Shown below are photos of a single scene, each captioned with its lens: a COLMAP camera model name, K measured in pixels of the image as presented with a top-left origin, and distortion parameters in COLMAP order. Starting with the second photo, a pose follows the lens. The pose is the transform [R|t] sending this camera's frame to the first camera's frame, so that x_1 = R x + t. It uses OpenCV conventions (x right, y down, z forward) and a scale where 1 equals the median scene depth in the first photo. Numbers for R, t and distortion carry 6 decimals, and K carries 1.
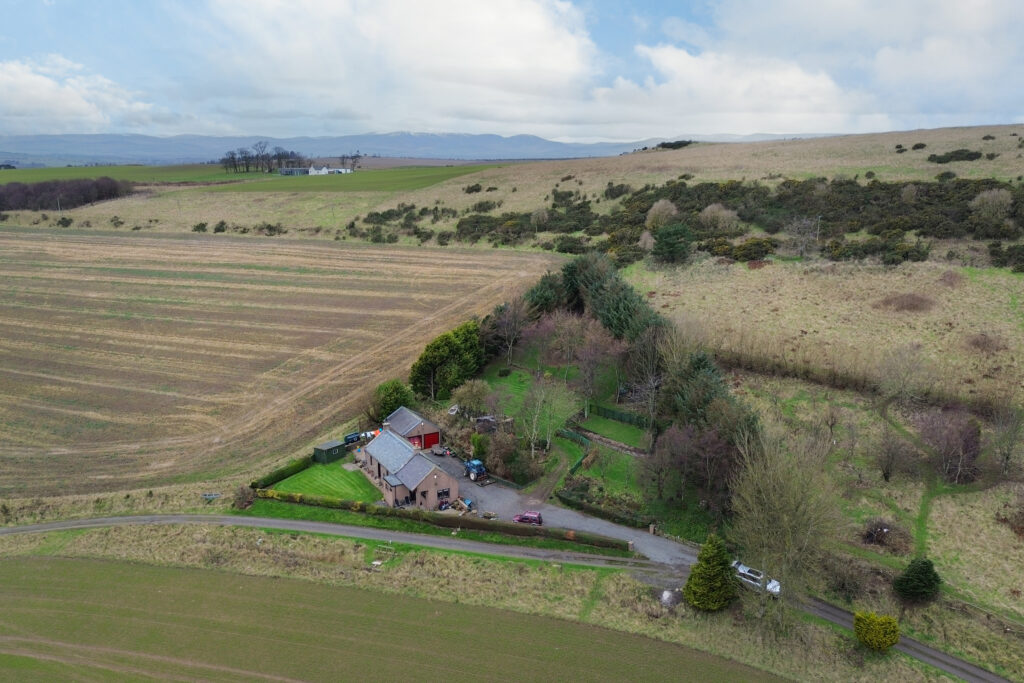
lens RADIAL K [[885.6, 0, 512.0], [0, 885.6, 341.5], [0, 0, 1]] dist [0.125914, -0.218069]
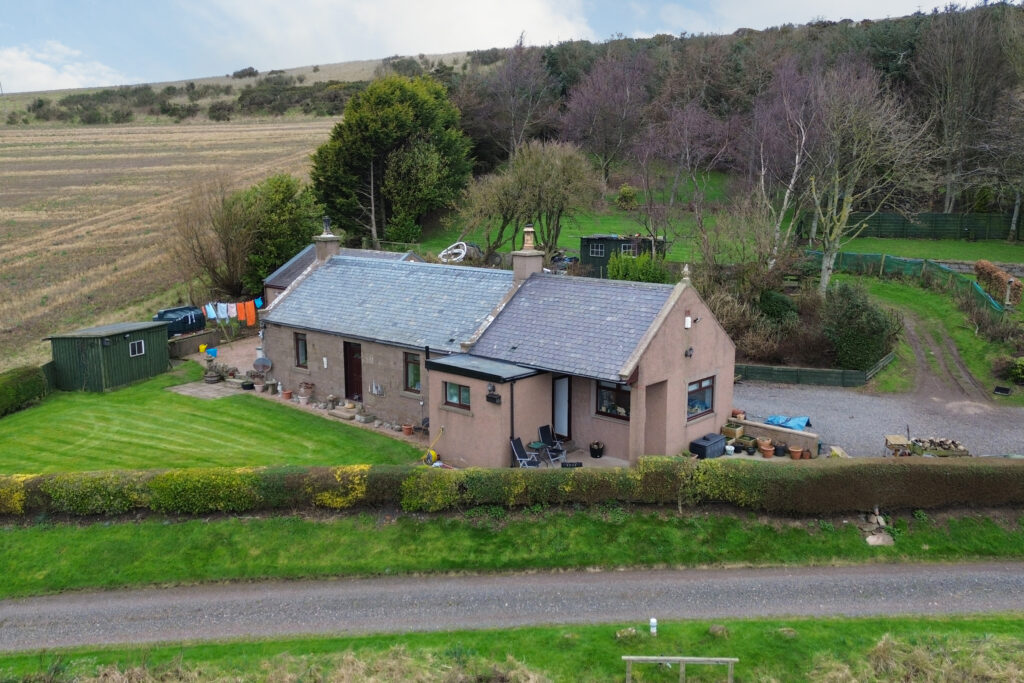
lens RADIAL K [[873.7, 0, 525.8], [0, 873.7, 343.5], [0, 0, 1]] dist [0.077002, -0.074275]
pose [[0.935733, -0.054368, 0.348493, -0.147112], [0.073965, 0.996326, -0.043165, 0.116868], [-0.344866, 0.066167, 0.936317, 0.564439]]
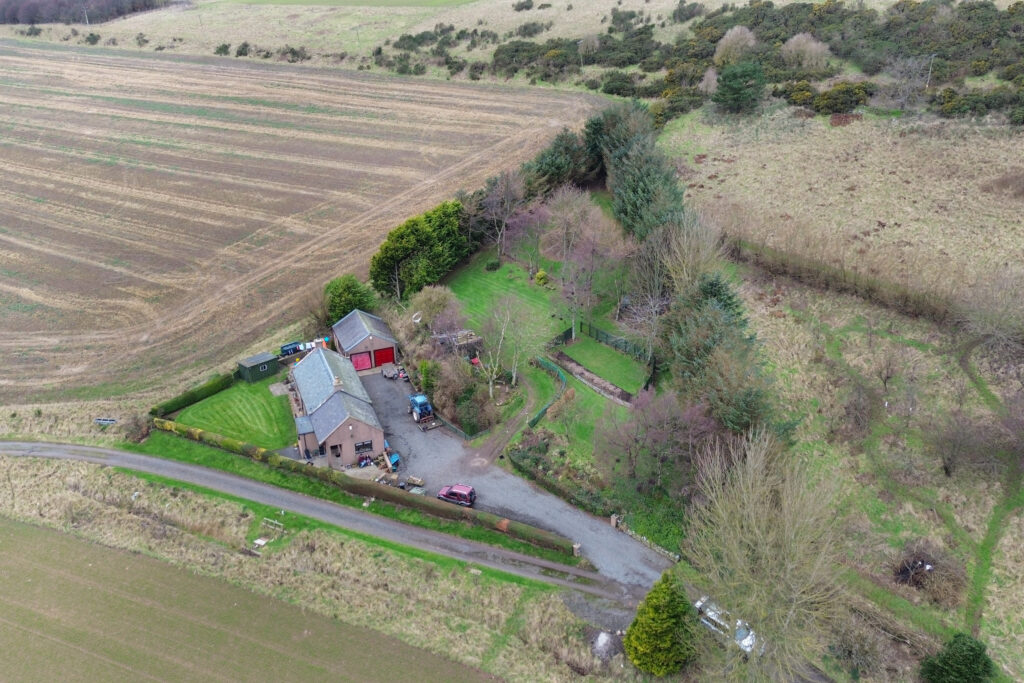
lens RADIAL K [[873.7, 0, 525.8], [0, 873.7, 343.5], [0, 0, 1]] dist [0.077002, -0.074275]
pose [[0.993467, 0.044878, -0.104923, 0.102354], [-0.021584, 0.976728, 0.213392, -0.062363], [0.112058, -0.209733, 0.971316, 0.200637]]
